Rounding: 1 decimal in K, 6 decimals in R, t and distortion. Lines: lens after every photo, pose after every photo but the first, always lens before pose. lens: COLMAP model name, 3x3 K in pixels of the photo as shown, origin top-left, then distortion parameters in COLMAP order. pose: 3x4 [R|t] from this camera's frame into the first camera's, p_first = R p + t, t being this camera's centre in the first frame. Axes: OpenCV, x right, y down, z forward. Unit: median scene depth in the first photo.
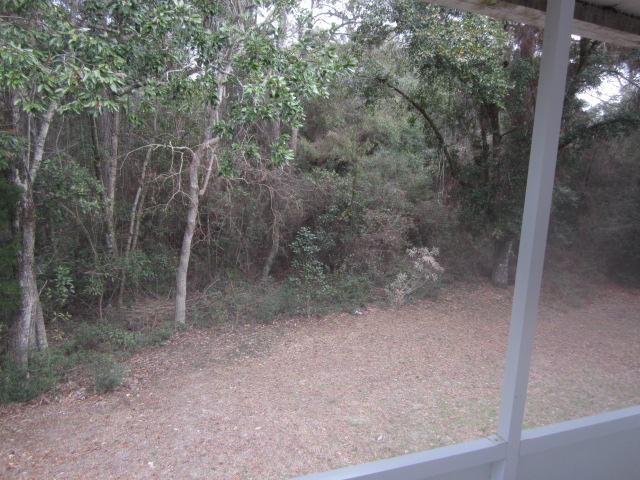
lens RADIAL K [[536.2, 0, 321.4], [0, 536.2, 239.2], [0, 0, 1]] dist [-0.034644, -0.006574]
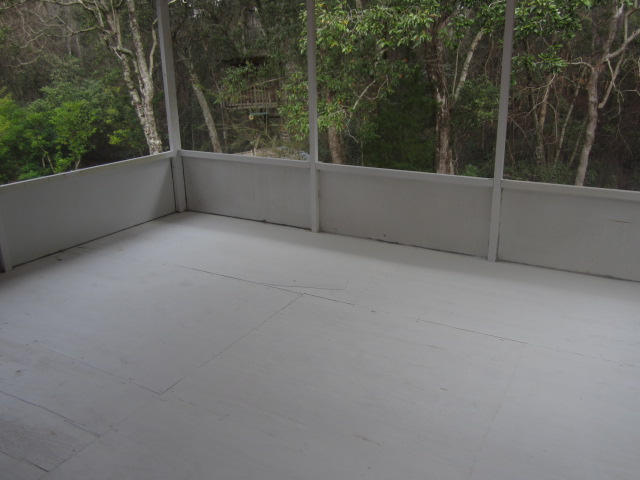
lens RADIAL K [[536.2, 0, 321.7], [0, 536.2, 239.1], [0, 0, 1]] dist [-0.034644, -0.006574]
pose [[0.591995, 0.172165, -0.787338, 0.364144], [-0.067390, 0.984070, 0.164514, 0.041773], [0.803119, -0.044333, 0.594167, -0.079709]]
